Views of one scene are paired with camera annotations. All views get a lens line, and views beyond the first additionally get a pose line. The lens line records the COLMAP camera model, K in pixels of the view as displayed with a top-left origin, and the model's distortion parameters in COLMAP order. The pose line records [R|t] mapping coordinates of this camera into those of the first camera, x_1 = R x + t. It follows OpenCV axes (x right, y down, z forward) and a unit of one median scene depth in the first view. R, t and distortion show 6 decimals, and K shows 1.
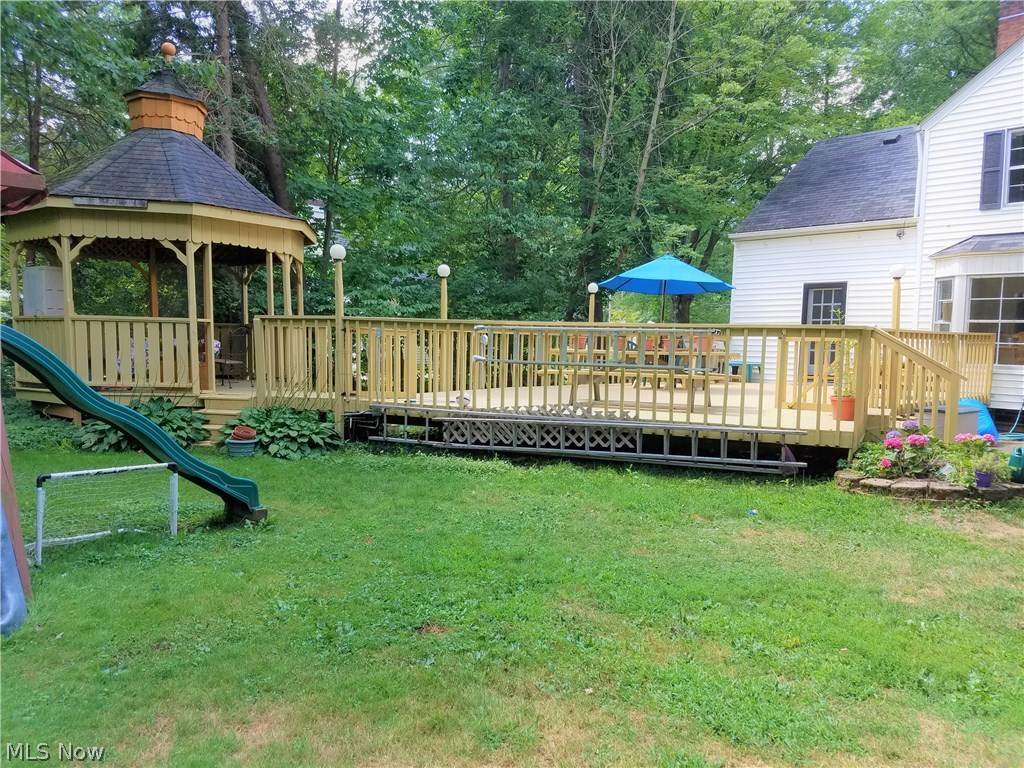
lens RADIAL K [[806.8, 0, 512.0], [0, 806.8, 384.0], [0, 0, 1]] dist [0.005573, -0.082939]
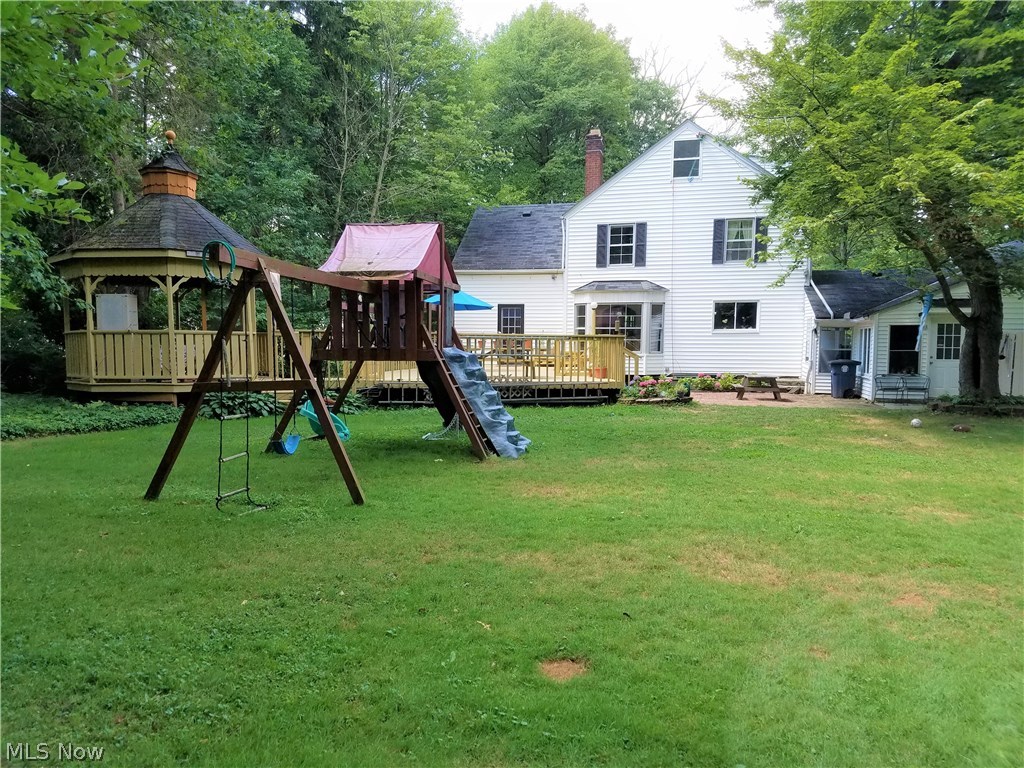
lens RADIAL K [[806.8, 0, 512.0], [0, 806.8, 384.0], [0, 0, 1]] dist [0.005573, -0.082939]
pose [[0.813859, -0.043470, 0.579434, -0.665109], [0.037649, 0.999047, 0.022069, 0.001498], [-0.579842, 0.003854, 0.814720, -0.400588]]
